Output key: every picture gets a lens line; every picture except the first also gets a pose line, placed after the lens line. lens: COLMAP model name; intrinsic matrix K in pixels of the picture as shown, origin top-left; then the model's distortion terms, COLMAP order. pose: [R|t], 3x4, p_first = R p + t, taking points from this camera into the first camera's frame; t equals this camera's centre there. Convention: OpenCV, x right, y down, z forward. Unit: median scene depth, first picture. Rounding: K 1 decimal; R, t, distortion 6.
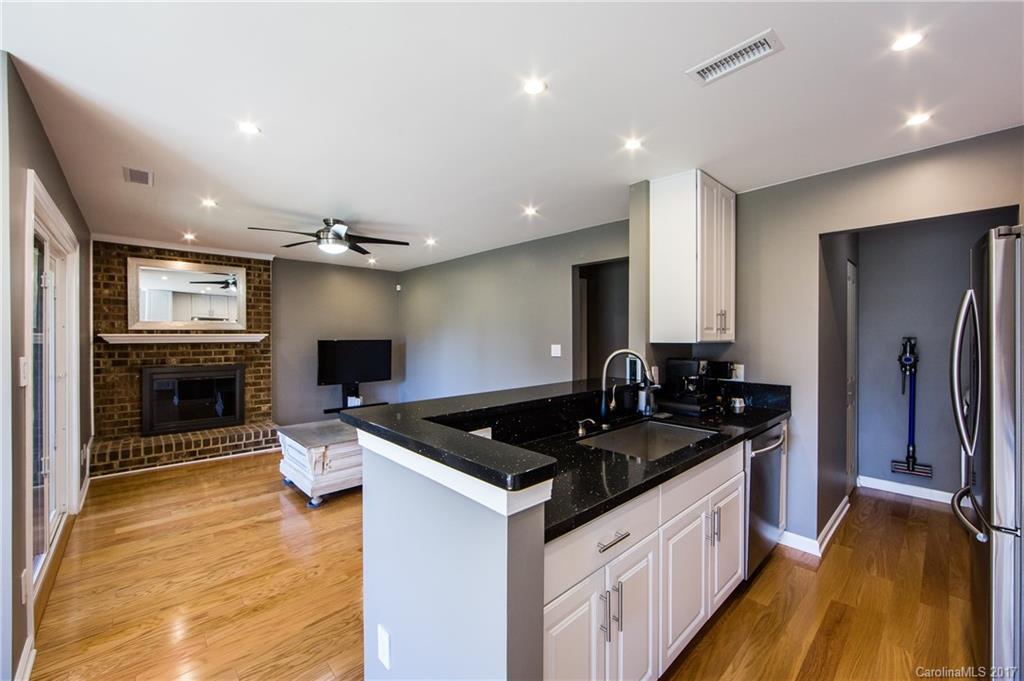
lens RADIAL K [[406.2, 0, 505.8], [0, 406.2, 338.2], [0, 0, 1]] dist [-0.009158, 0.000168]
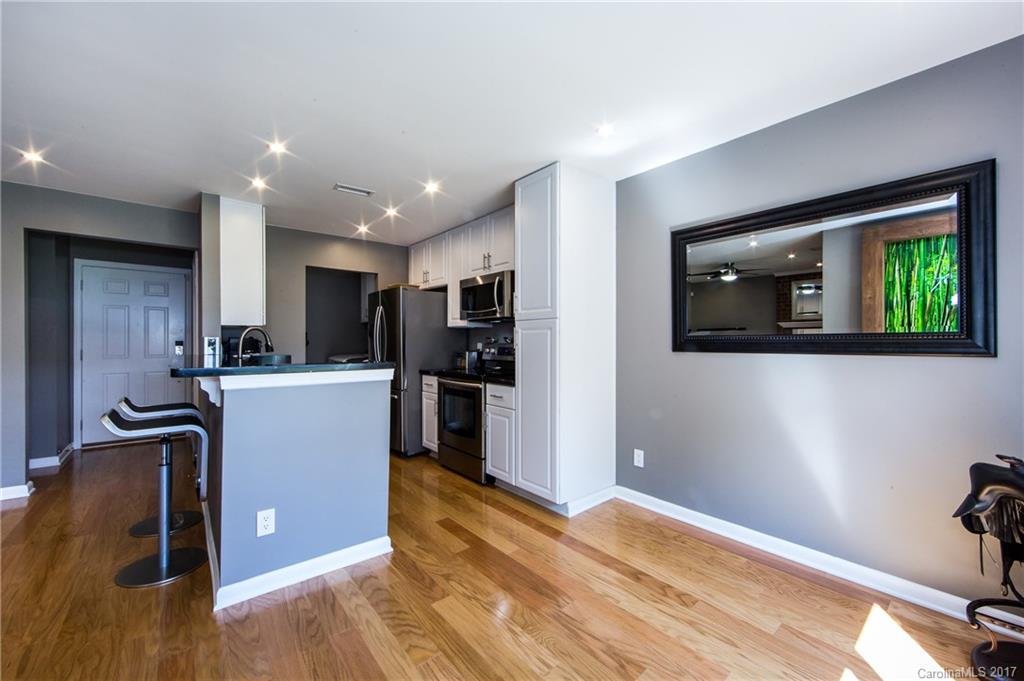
lens RADIAL K [[408.4, 0, 516.1], [0, 408.4, 341.8], [0, 0, 1]] dist [0.001836, 0.000435]
pose [[0.041816, 0.000802, 0.999125, -0.529178], [0.004279, 0.999990, -0.000982, 0.041279], [-0.999116, 0.004317, 0.041813, 0.019141]]
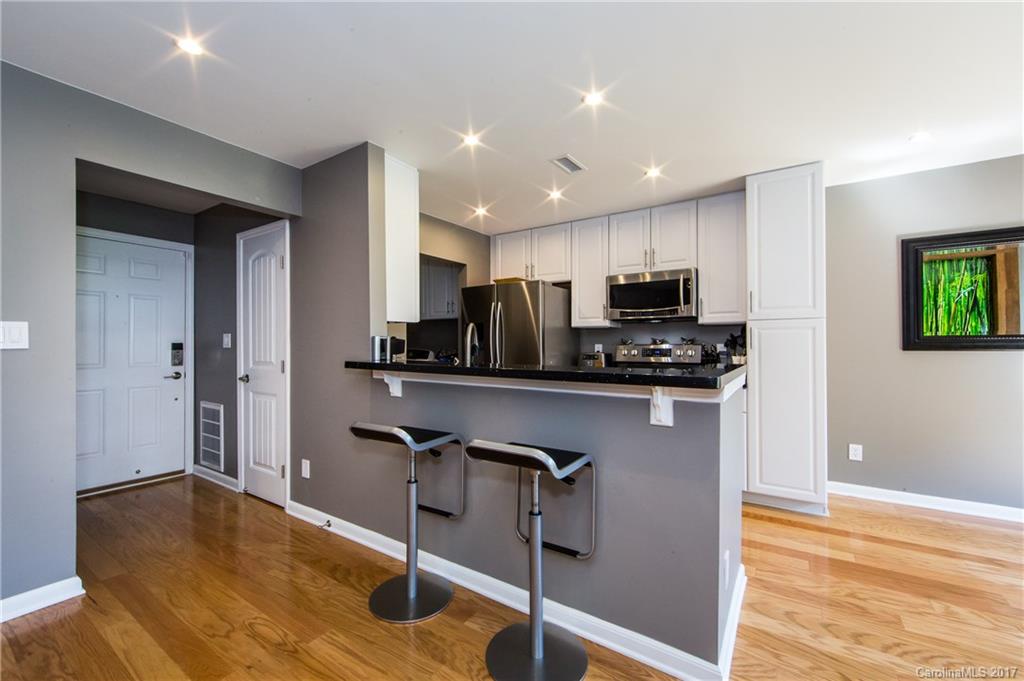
lens RADIAL K [[410.9, 0, 512.8], [0, 410.9, 341.7], [0, 0, 1]] dist [0.000076, -0.000236]
pose [[-0.247618, 0.007576, 0.968828, -0.394687], [0.007738, 0.999953, -0.005841, 0.041061], [-0.968827, 0.006051, -0.247665, 0.580430]]
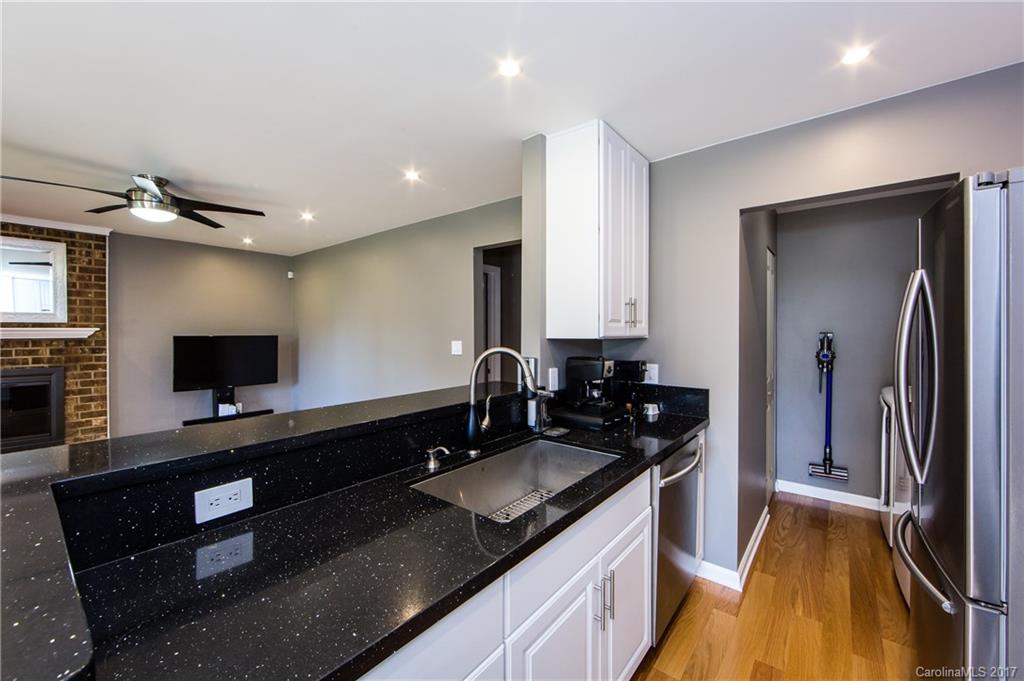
lens RADIAL K [[408.3, 0, 504.2], [0, 408.3, 334.7], [0, 0, 1]] dist [-0.005490, -0.000113]
pose [[0.989928, -0.000466, 0.141573, 0.097145], [0.000153, 0.999998, 0.002226, 0.001101], [-0.141573, -0.002182, 0.989925, 0.131015]]
